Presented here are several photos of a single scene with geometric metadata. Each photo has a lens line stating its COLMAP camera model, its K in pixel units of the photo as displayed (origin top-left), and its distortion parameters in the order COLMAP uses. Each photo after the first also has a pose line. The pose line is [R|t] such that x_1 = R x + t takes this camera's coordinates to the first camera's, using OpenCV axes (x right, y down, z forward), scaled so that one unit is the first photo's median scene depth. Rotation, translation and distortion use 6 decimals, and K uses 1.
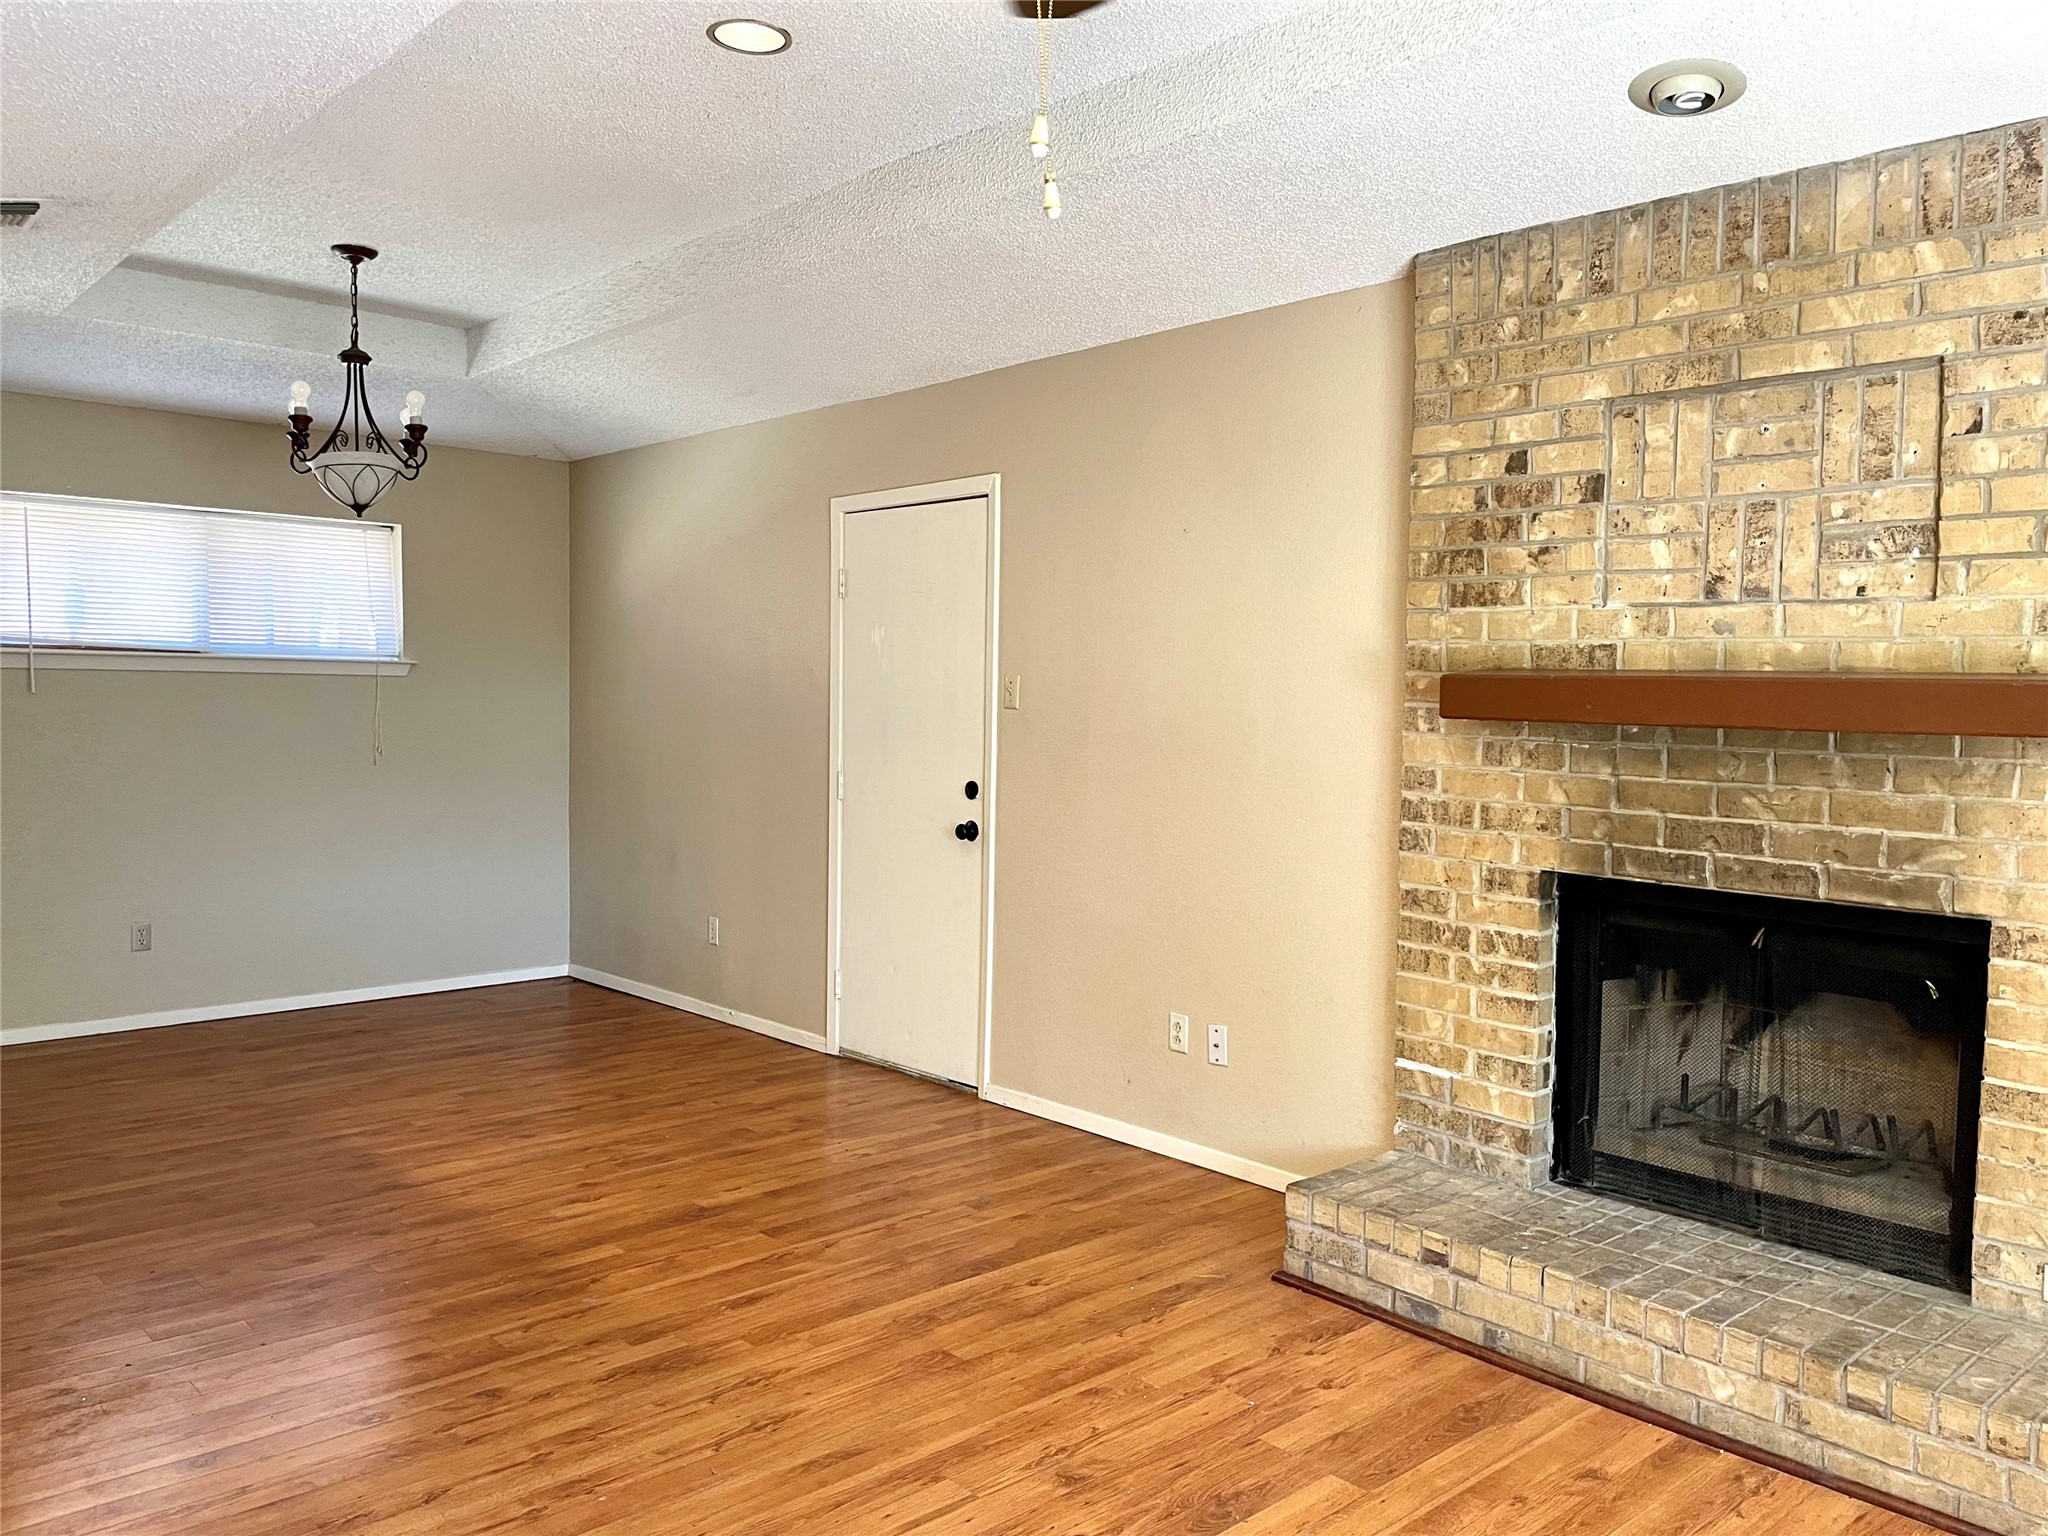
lens RADIAL K [[1553.1, 0, 1027.7], [0, 1553.1, 789.8], [0, 0, 1]] dist [0.082034, -0.100616]
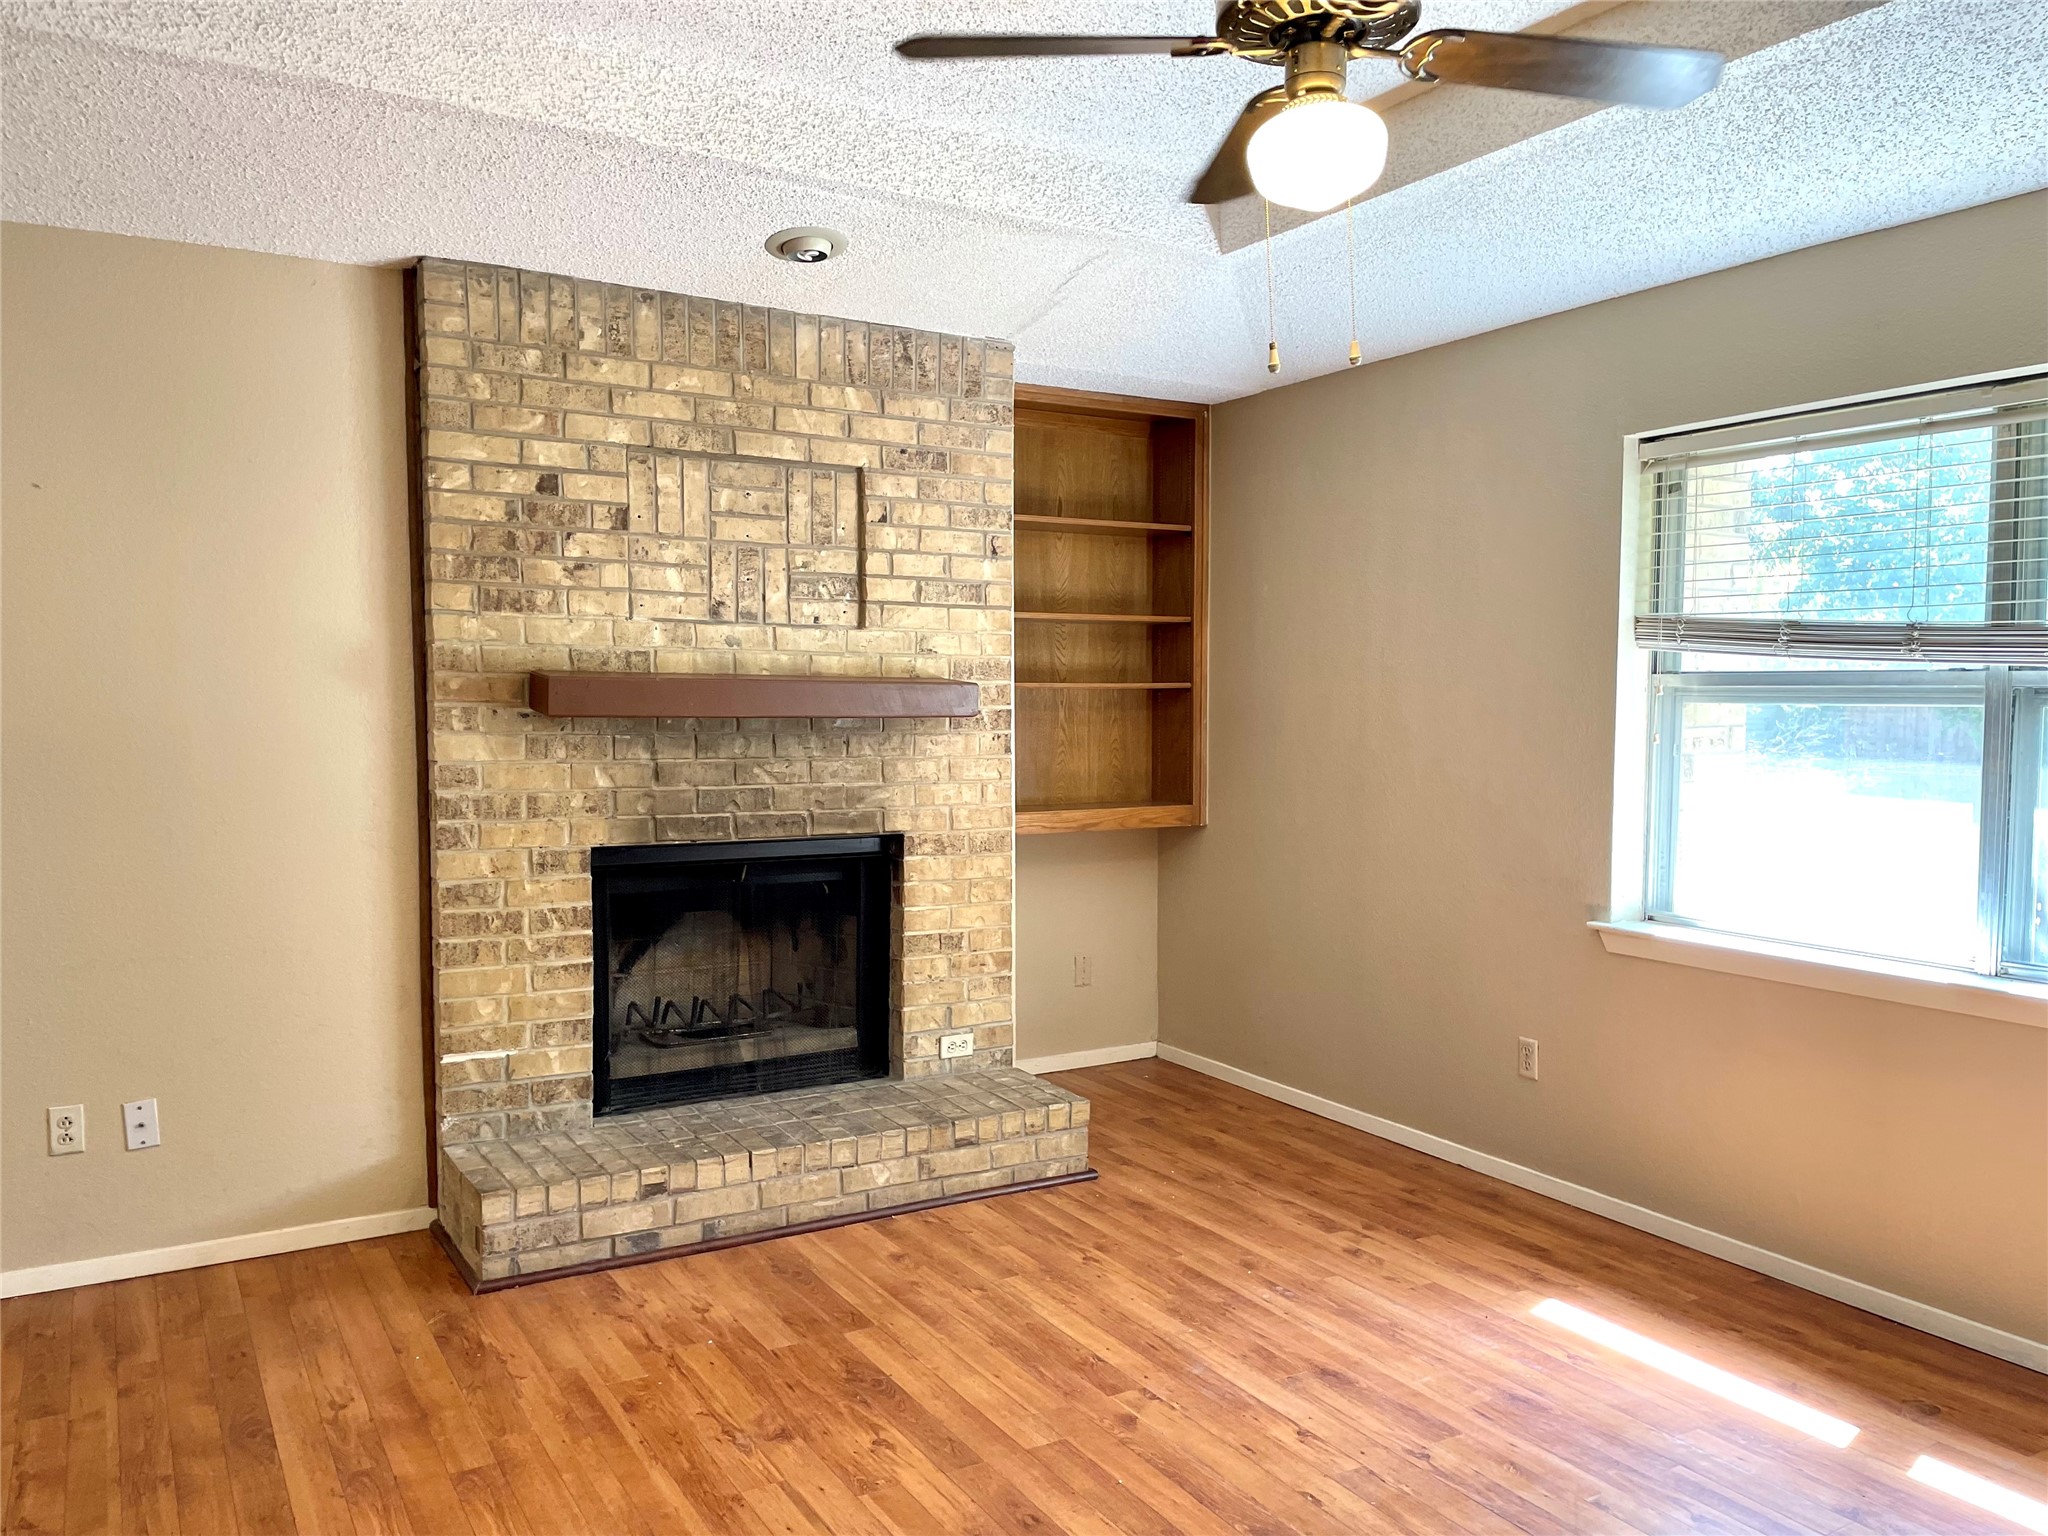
lens RADIAL K [[1571.5, 0, 1030.6], [0, 1571.5, 794.7], [0, 0, 1]] dist [0.119653, -0.167615]
pose [[0.202787, -0.081305, 0.975842, -0.762804], [0.062978, 0.995567, 0.069861, -0.049346], [-0.977196, 0.047290, 0.207008, 0.462991]]
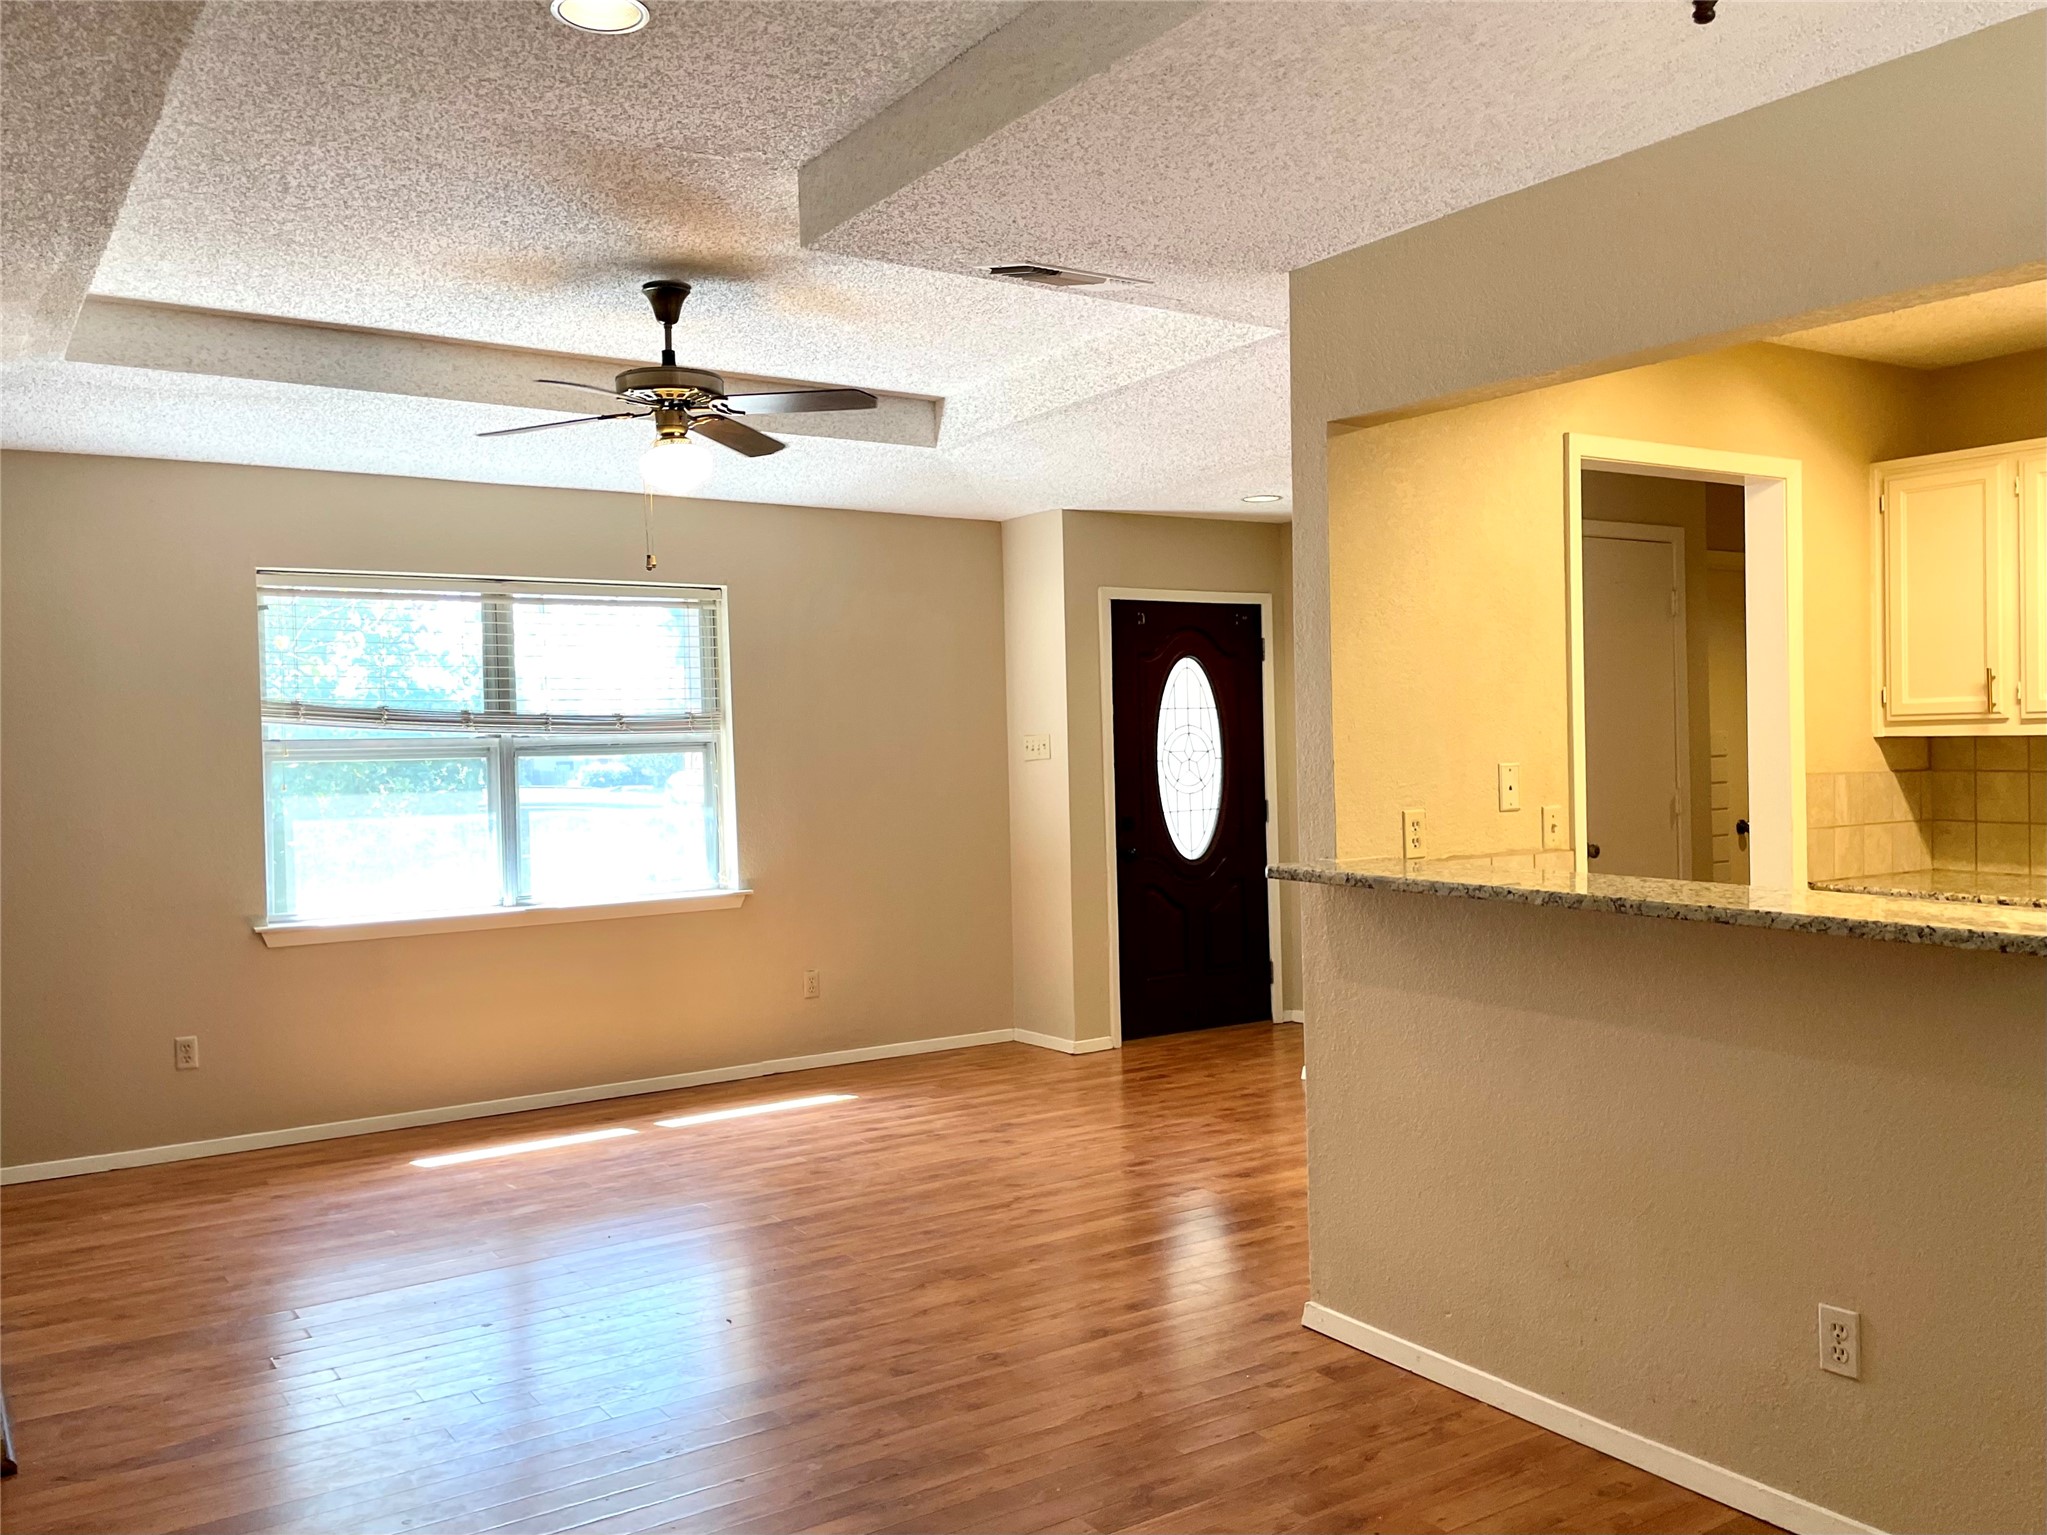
lens RADIAL K [[1655.1, 0, 1023.5], [0, 1655.1, 767.5], [0, 0, 1]] dist [-0.004294, -0.003569]
pose [[-0.987696, 0.010156, 0.156055, -0.534963], [0.022825, 0.996565, 0.079606, -0.121082], [-0.154710, 0.082189, -0.984535, 1.835493]]
